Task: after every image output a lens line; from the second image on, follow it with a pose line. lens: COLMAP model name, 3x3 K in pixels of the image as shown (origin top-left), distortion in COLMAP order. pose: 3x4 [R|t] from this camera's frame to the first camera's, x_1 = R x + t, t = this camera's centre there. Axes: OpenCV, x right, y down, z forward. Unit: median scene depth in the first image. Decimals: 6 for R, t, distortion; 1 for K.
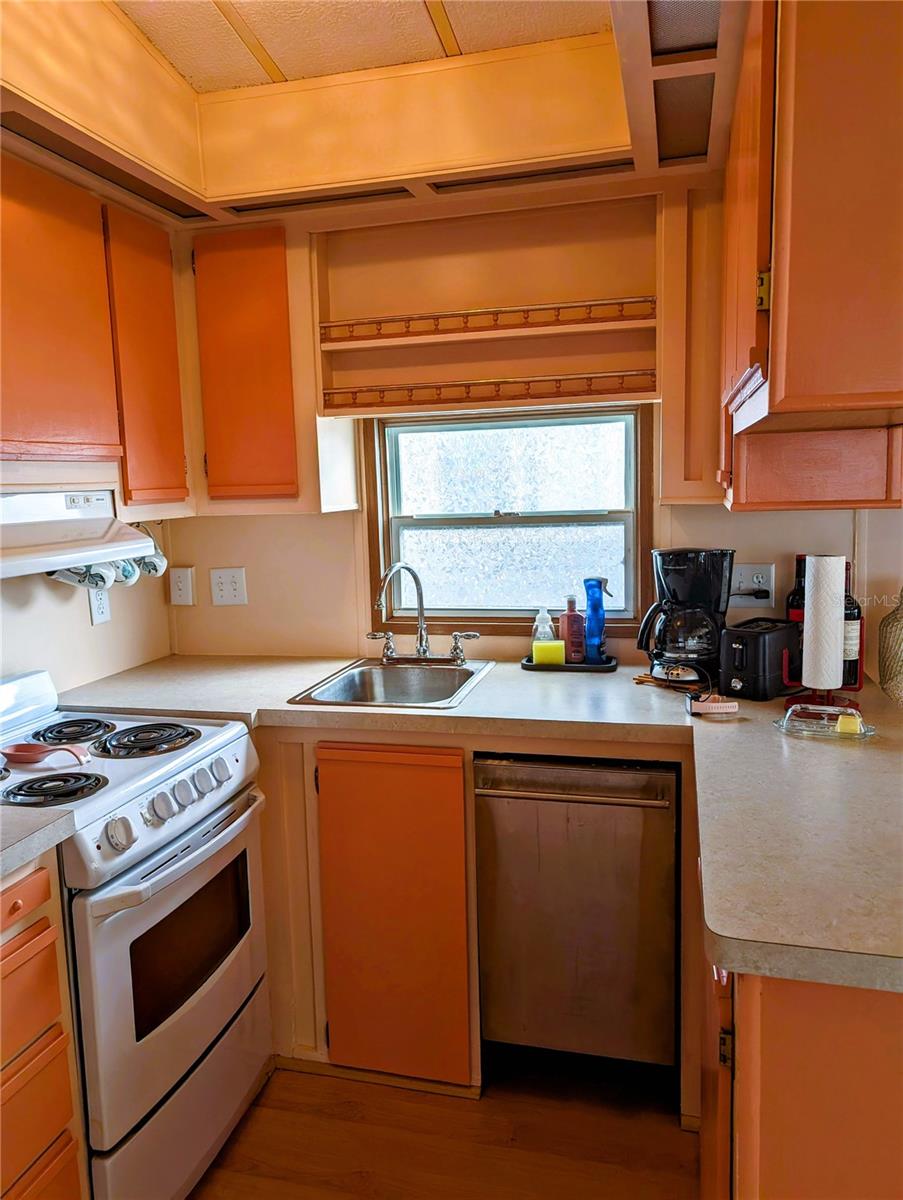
lens RADIAL K [[850.6, 0, 451.5], [0, 850.6, 600.0], [0, 0, 1]] dist [-0.006014, -0.008332]
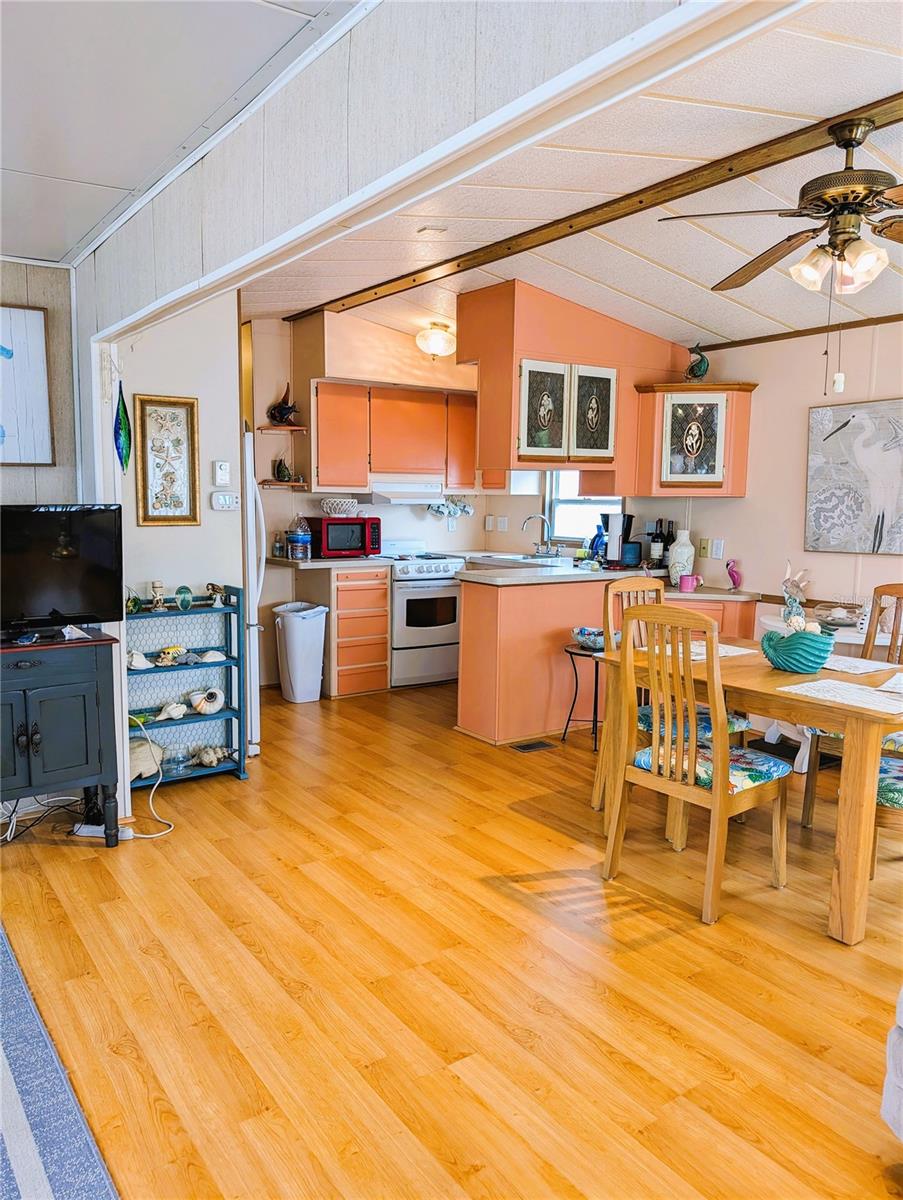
lens RADIAL K [[850.6, 0, 451.5], [0, 850.6, 600.0], [0, 0, 1]] dist [-0.006014, -0.008332]
pose [[0.773508, 0.124973, -0.621343, 1.476480], [-0.119641, 0.991533, 0.050491, 0.122445], [0.622392, 0.035283, 0.781910, -1.293175]]
